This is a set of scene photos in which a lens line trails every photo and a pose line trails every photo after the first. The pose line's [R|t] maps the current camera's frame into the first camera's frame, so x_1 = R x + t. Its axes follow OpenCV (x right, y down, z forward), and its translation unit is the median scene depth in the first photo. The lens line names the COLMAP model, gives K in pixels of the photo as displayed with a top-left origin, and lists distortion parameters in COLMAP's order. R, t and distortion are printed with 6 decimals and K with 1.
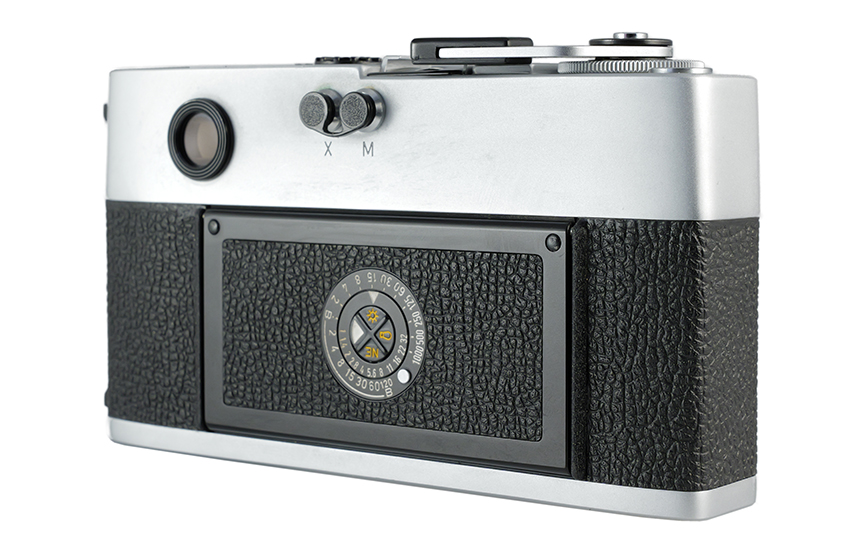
lens RADIAL K [[2517.9, 0, 422.0], [0, 2517.9, 277.5], [0, 0, 1]] dist [-2.483909, -0.714819]
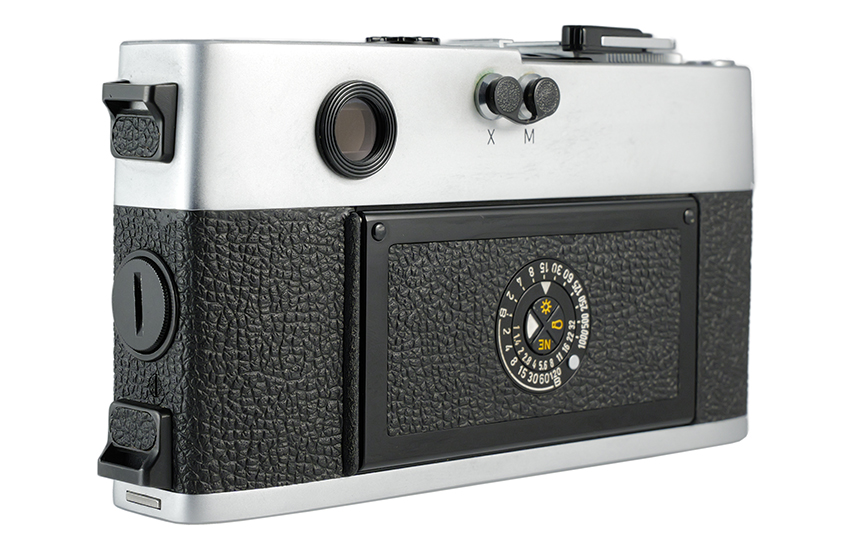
lens RADIAL K [[2517.9, 0, 422.0], [0, 2517.9, 277.5], [0, 0, 1]] dist [-2.483909, -0.714819]
pose [[0.173934, -0.085956, 0.980999, -0.978848], [0.062144, 0.995156, 0.076178, -0.072923], [-0.982795, 0.047713, 0.178433, 0.873464]]
